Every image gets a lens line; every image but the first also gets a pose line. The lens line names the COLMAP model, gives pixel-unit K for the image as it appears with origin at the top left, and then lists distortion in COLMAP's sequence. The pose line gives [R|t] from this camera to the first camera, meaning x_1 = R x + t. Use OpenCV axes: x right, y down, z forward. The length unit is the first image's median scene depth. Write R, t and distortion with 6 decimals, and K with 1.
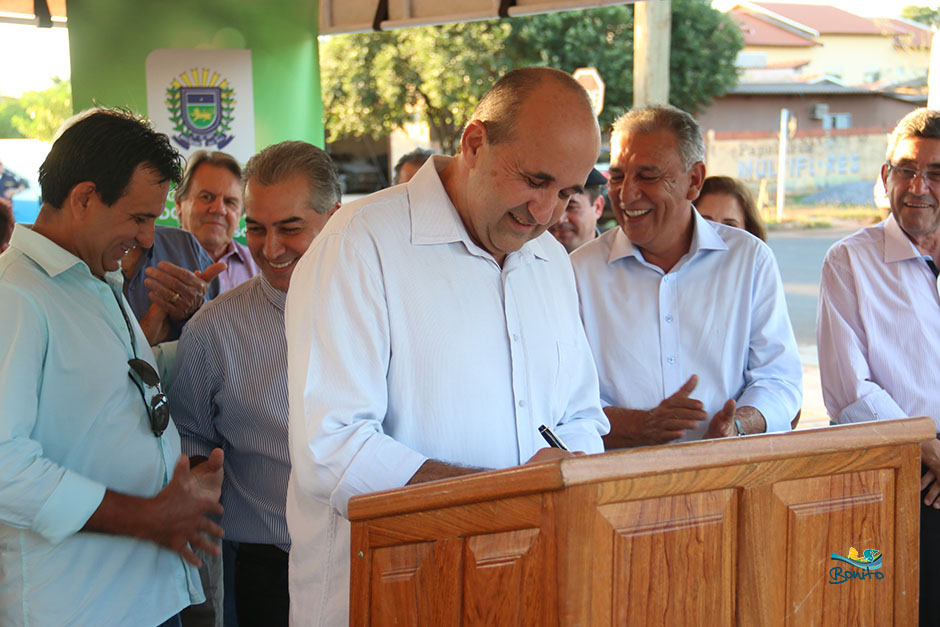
lens RADIAL K [[1715.4, 0, 470.0], [0, 1715.4, 313.5], [0, 0, 1]] dist [0.402260, -0.013112]
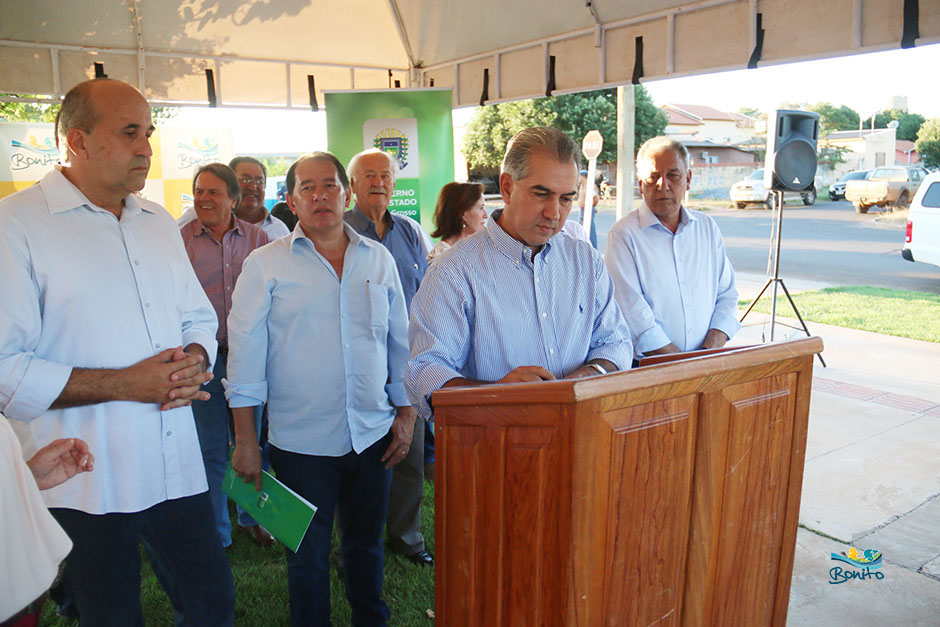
lens RADIAL K [[804.9, 0, 470.0], [0, 804.9, 313.5], [0, 0, 1]] dist [-0.137358, 0.092190]
pose [[0.996364, 0.003327, -0.085133, 0.021443], [0.003344, 0.996940, 0.078098, -0.014859], [0.085132, -0.078099, 0.993304, 0.323512]]
